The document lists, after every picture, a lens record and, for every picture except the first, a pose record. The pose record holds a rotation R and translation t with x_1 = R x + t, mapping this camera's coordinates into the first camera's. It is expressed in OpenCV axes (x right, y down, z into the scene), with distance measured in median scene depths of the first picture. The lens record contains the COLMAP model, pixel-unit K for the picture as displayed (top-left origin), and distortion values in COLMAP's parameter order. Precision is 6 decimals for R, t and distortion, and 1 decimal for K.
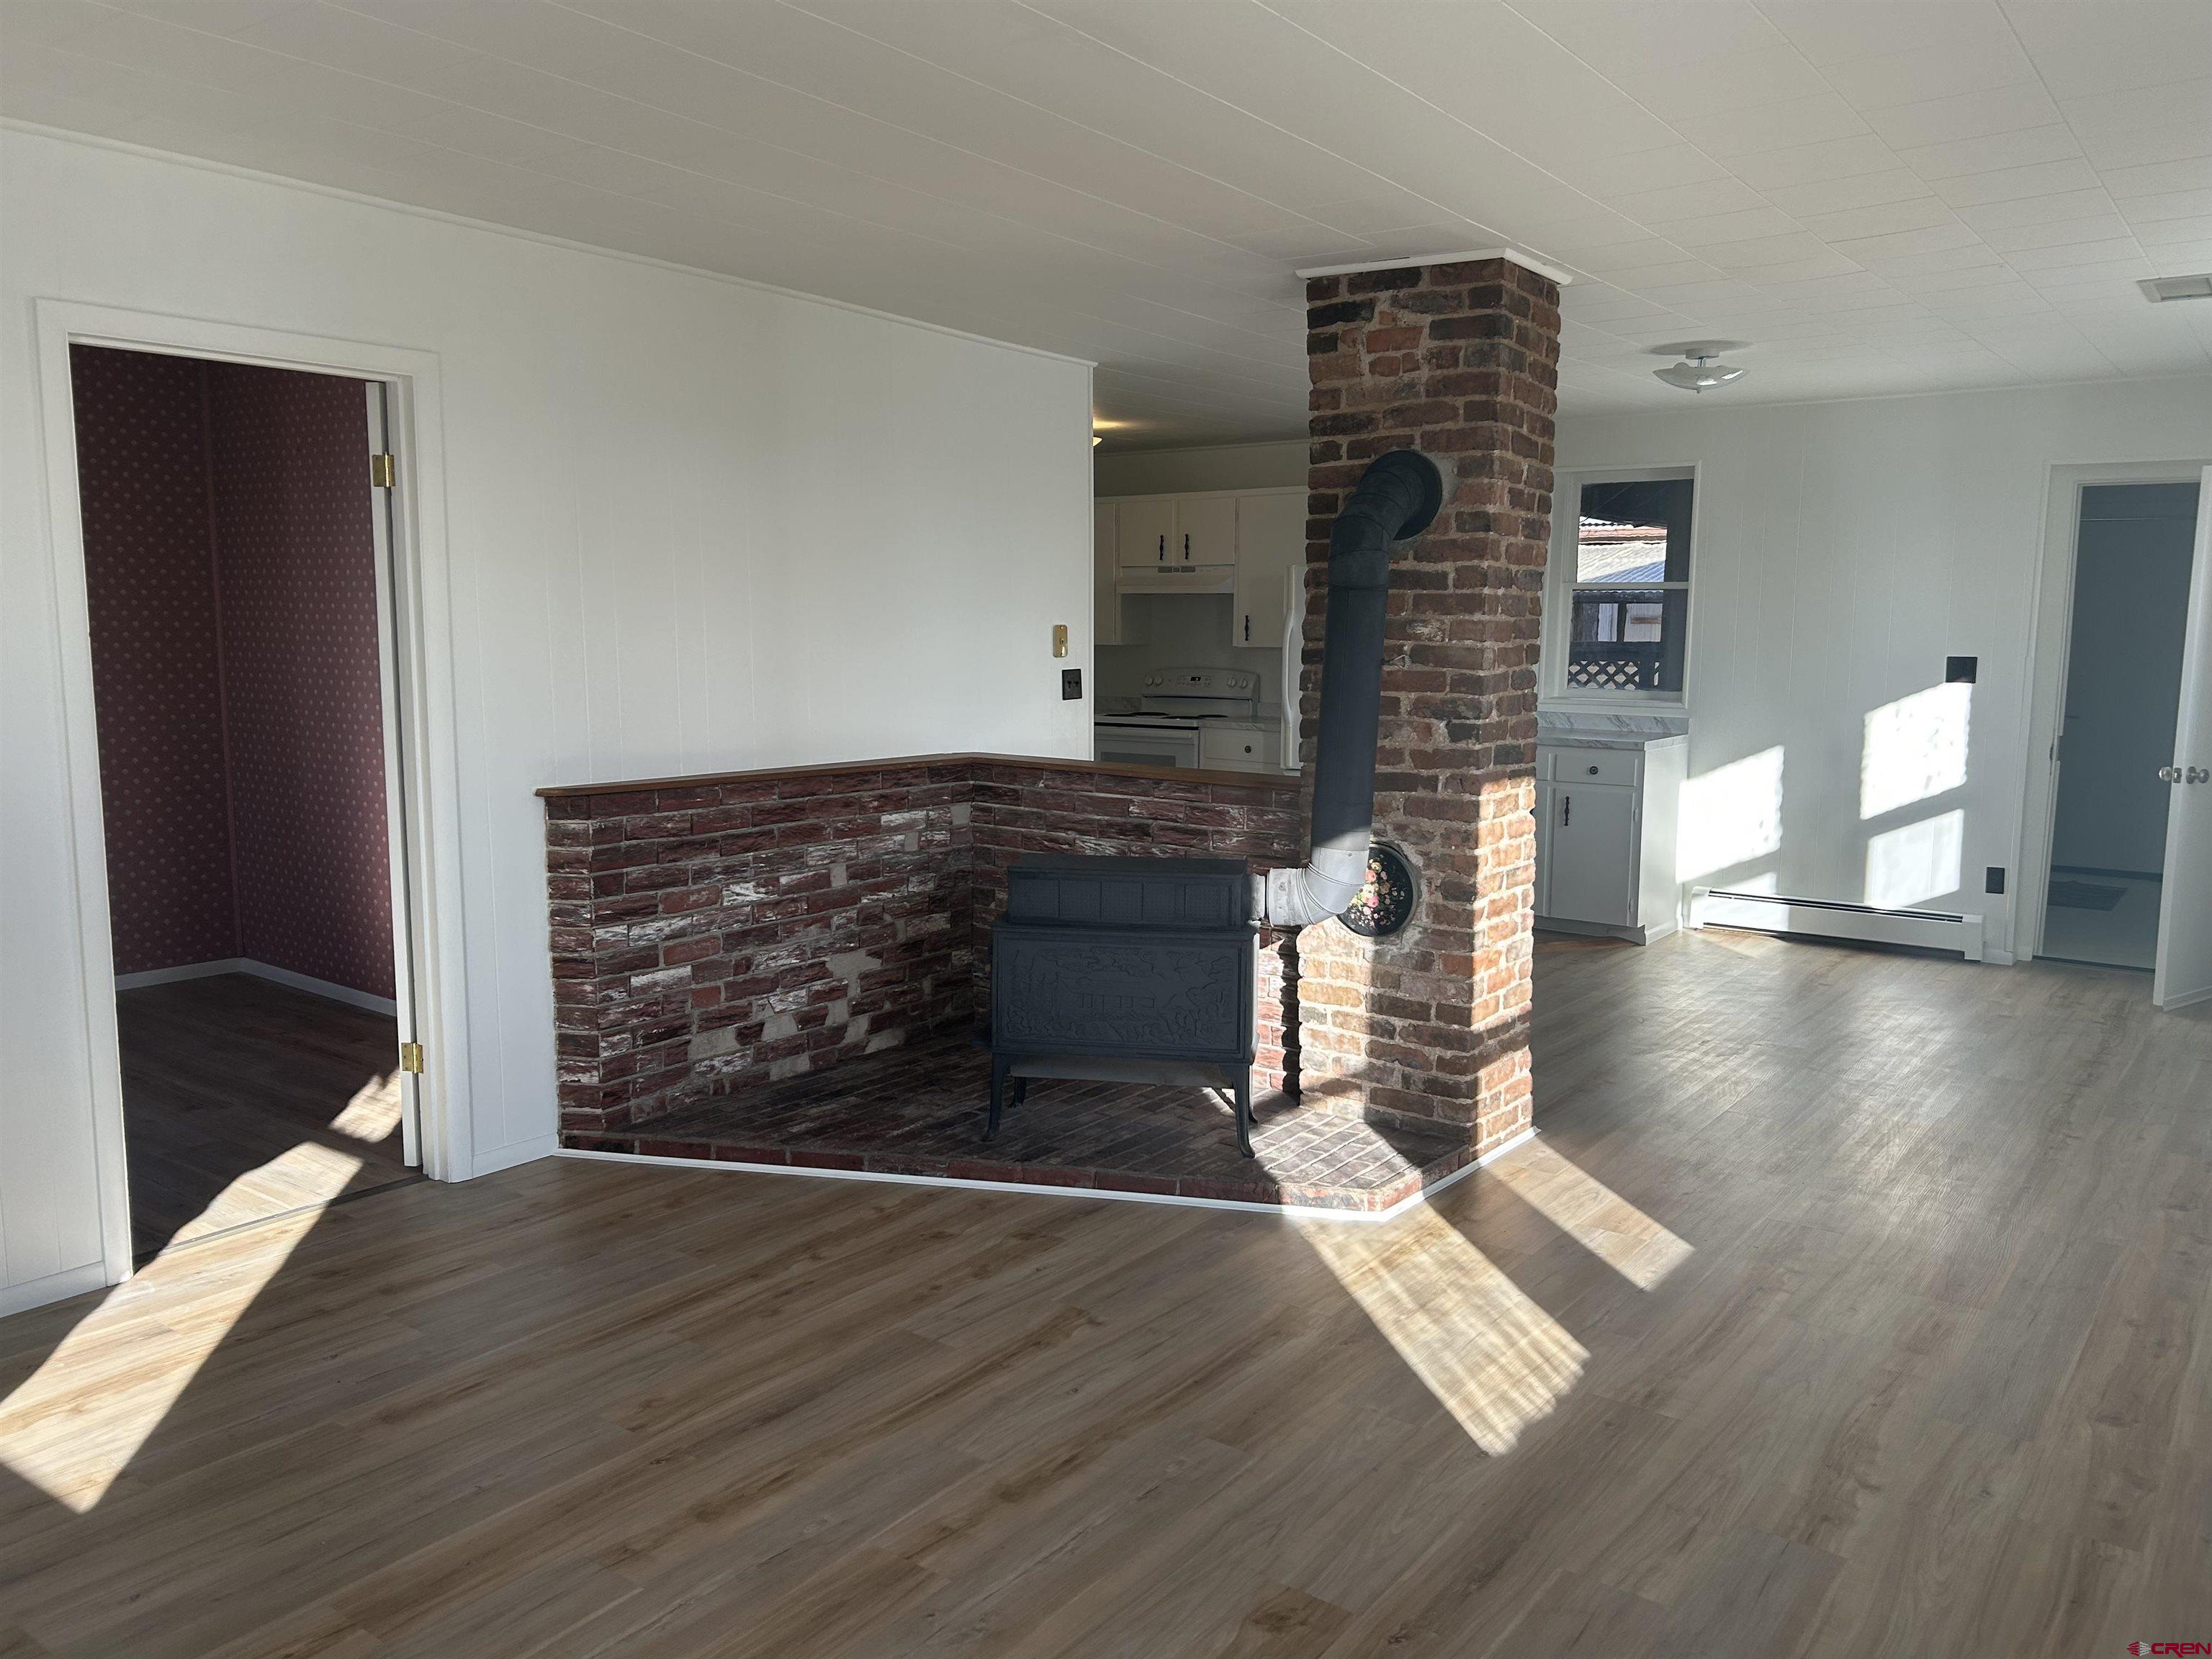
lens RADIAL K [[1658.5, 0, 1104.9], [0, 1658.5, 829.5], [0, 0, 1]] dist [-0.005101, -0.011759]
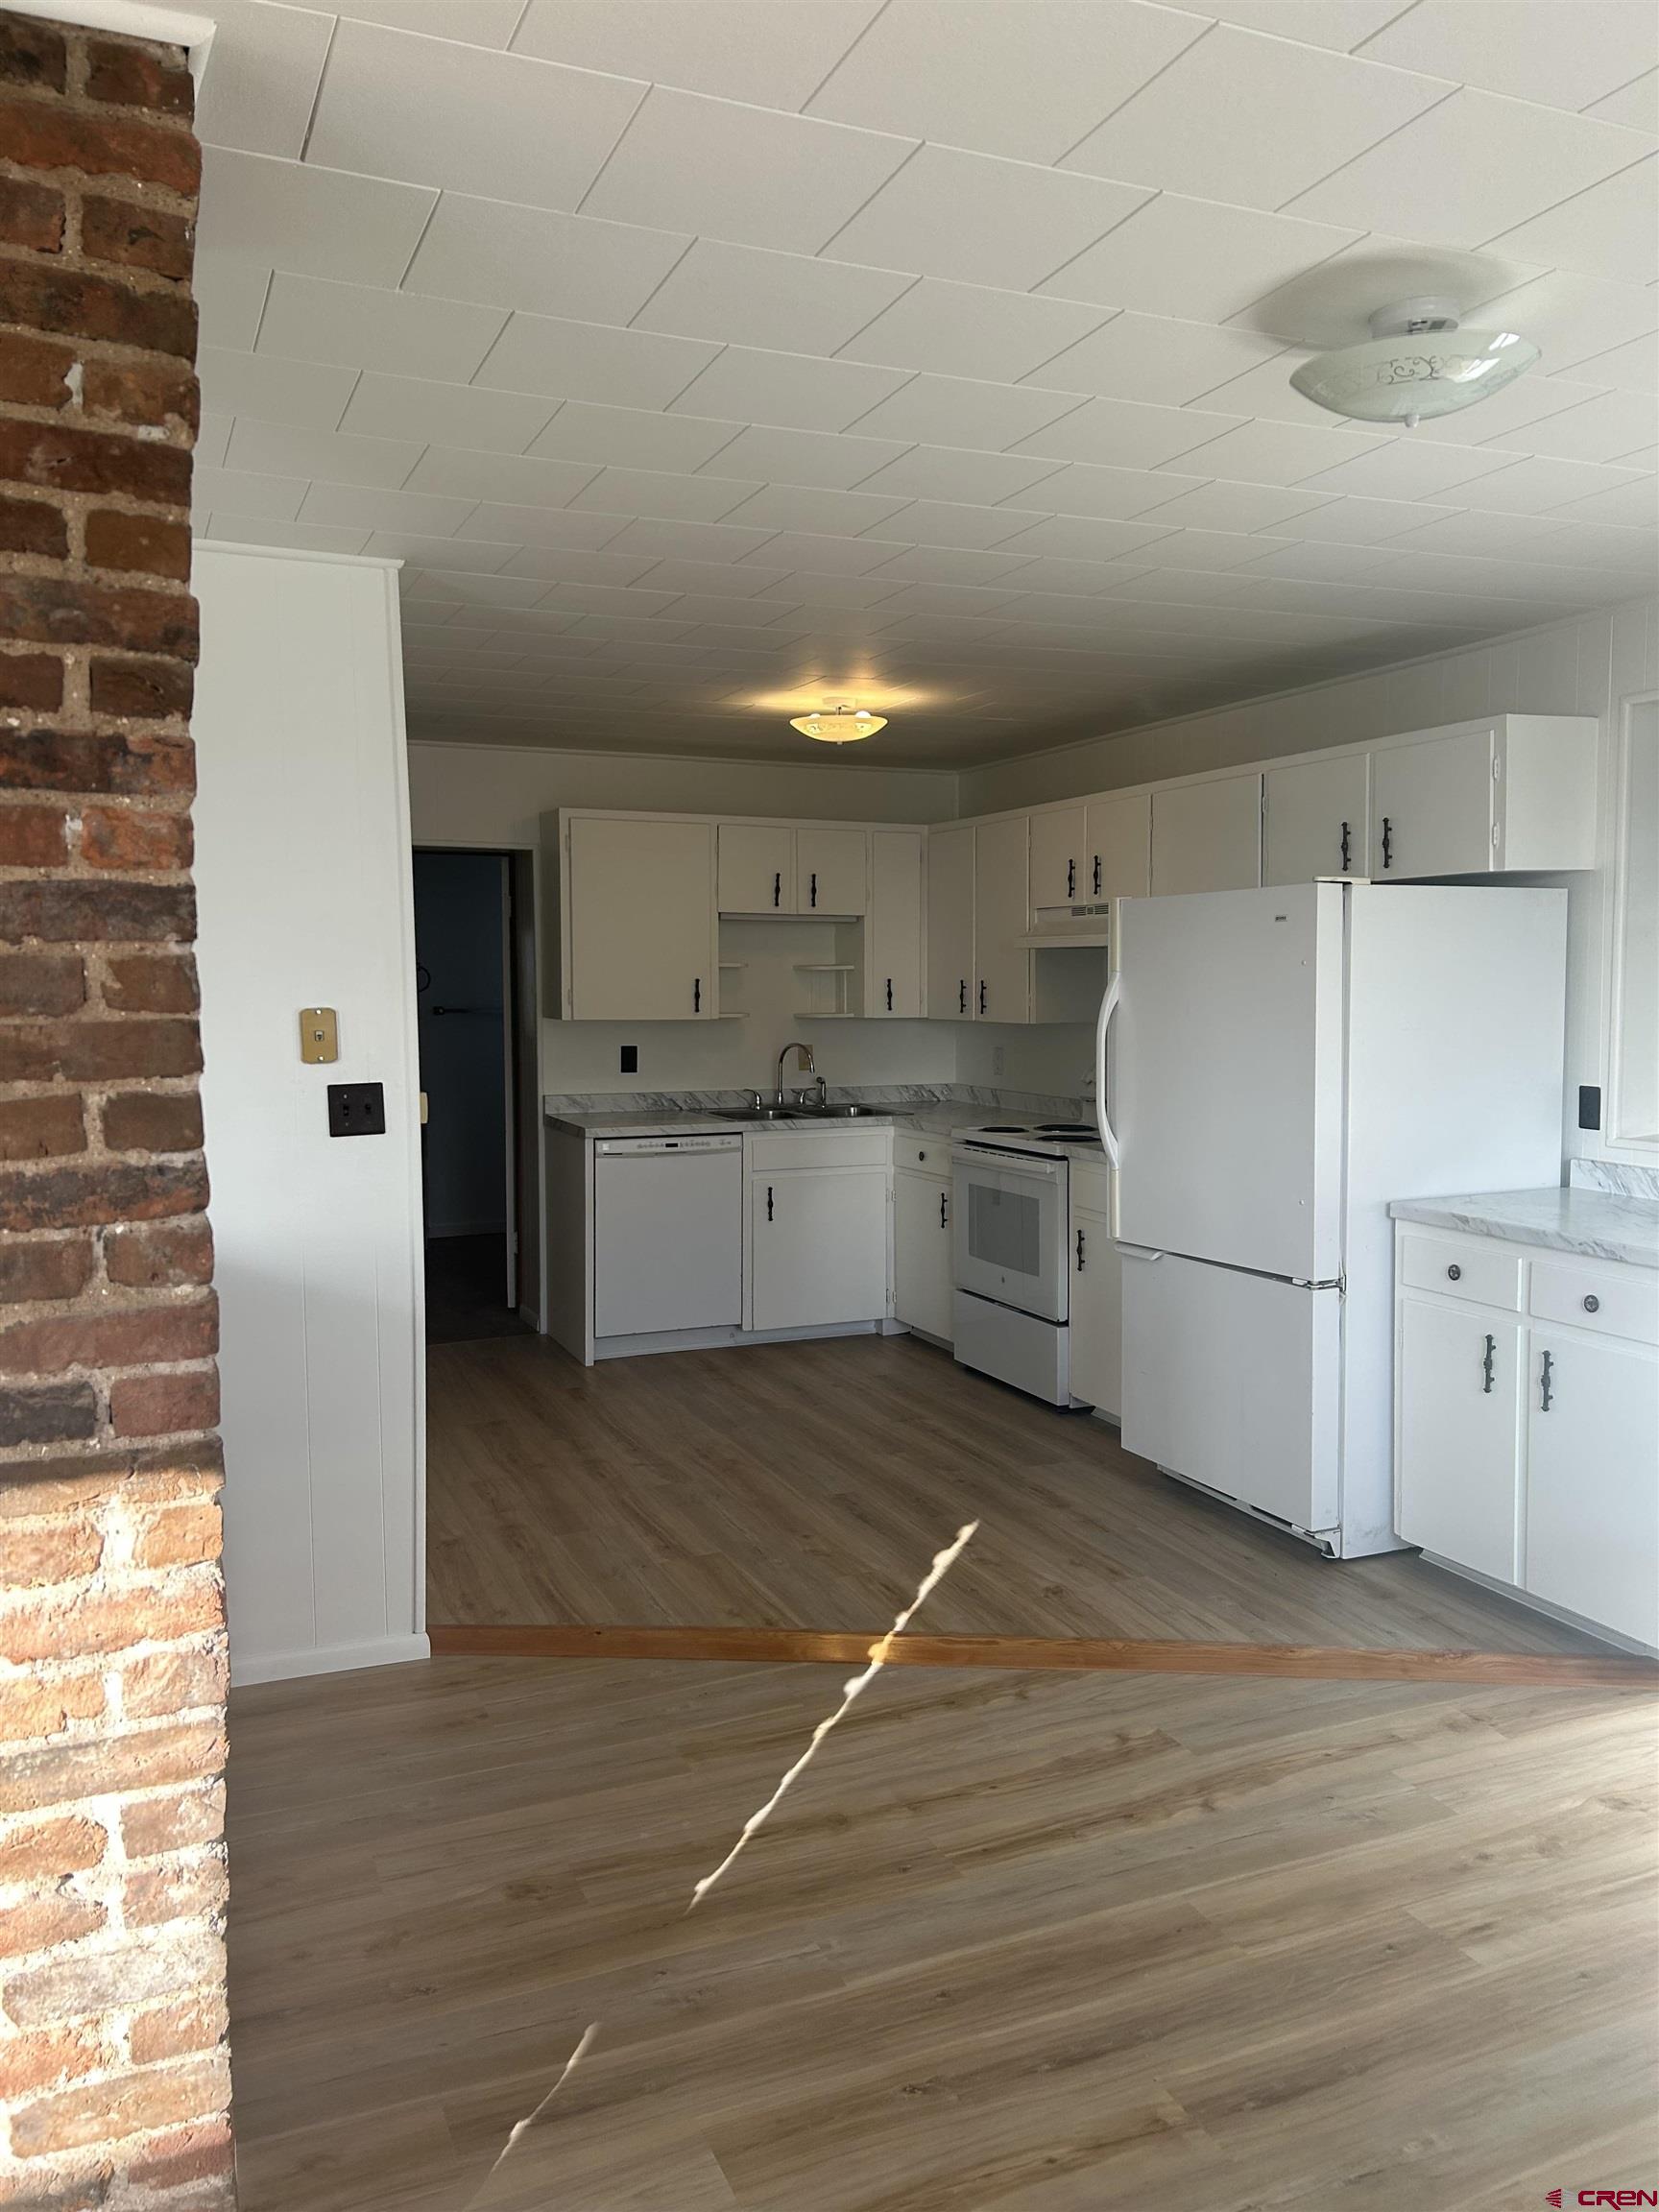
lens RADIAL K [[1658.5, 0, 829.7], [0, 1658.5, 1101.5], [0, 0, 1]] dist [-0.005101, -0.011759]
pose [[0.870621, 0.026616, -0.491234, 0.406720], [-0.052547, 0.997854, -0.039063, -0.076581], [0.489141, 0.059822, 0.870151, 0.579933]]
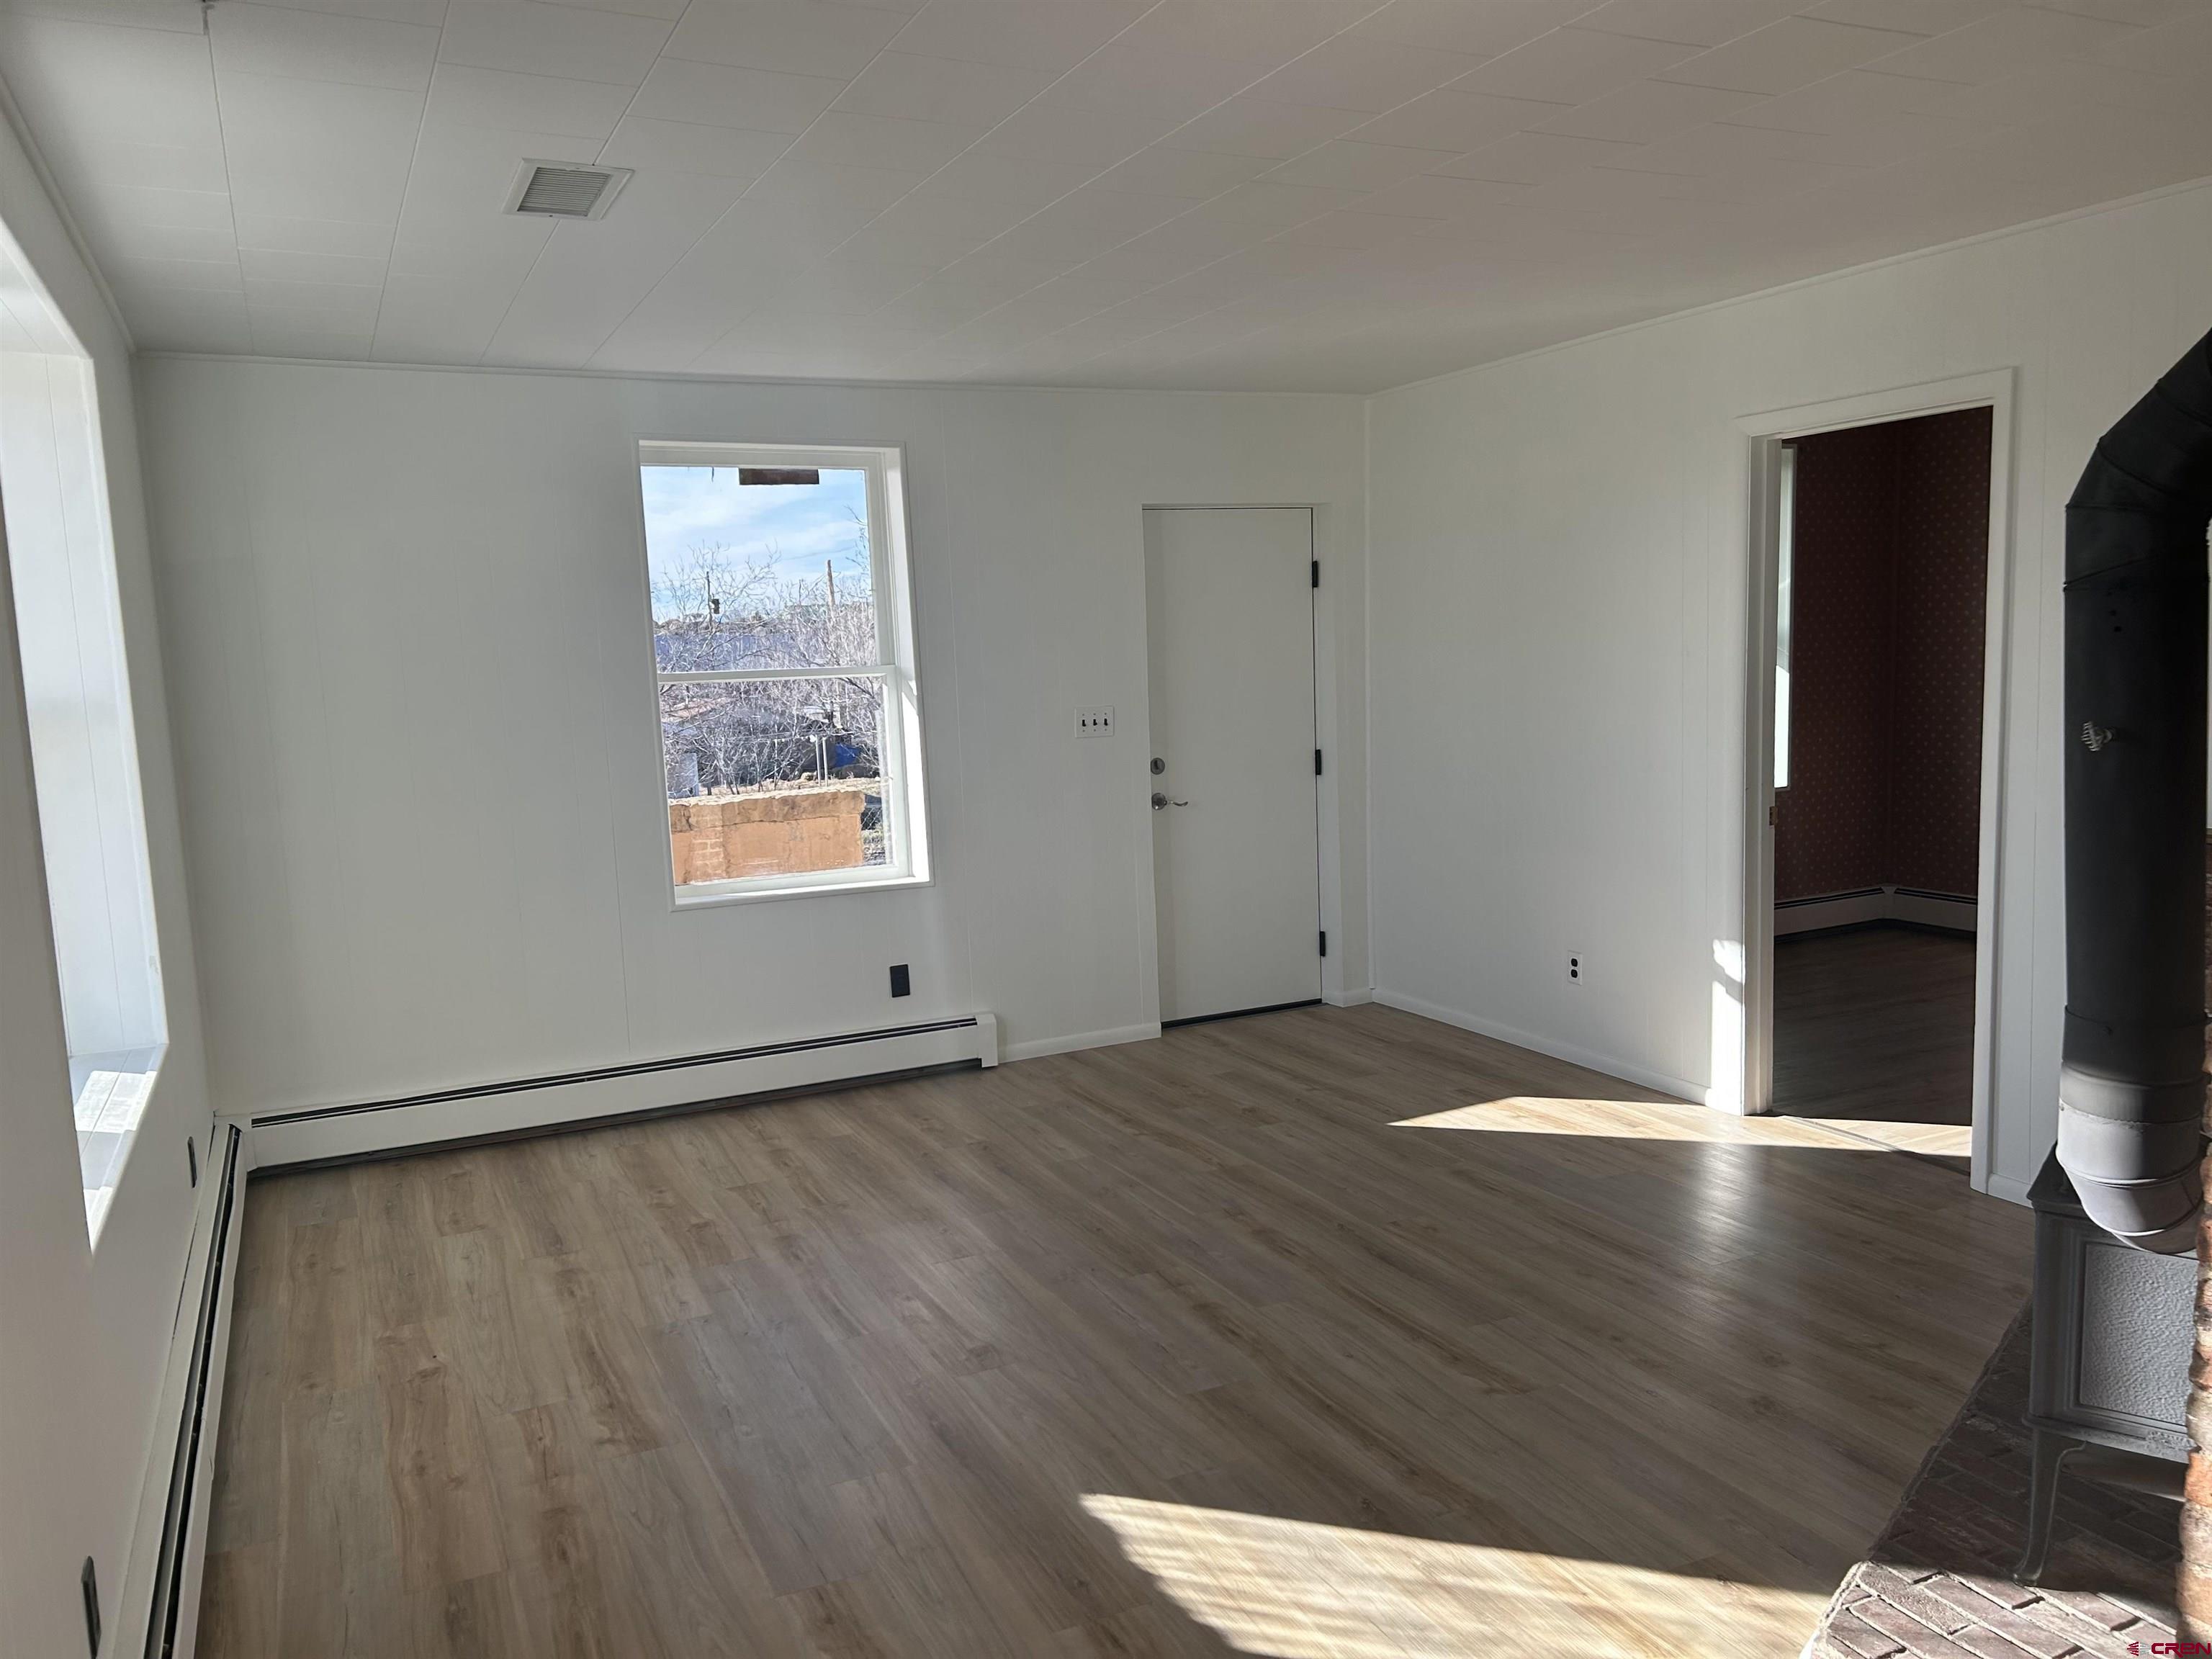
lens RADIAL K [[1658.5, 0, 1106.5], [0, 1658.5, 829.7], [0, 0, 1]] dist [-0.005101, -0.011759]
pose [[-0.455699, 0.121817, -0.881759, 1.015114], [-0.085062, 0.980098, 0.179364, -0.199497], [0.886060, 0.156740, -0.436268, 1.306478]]
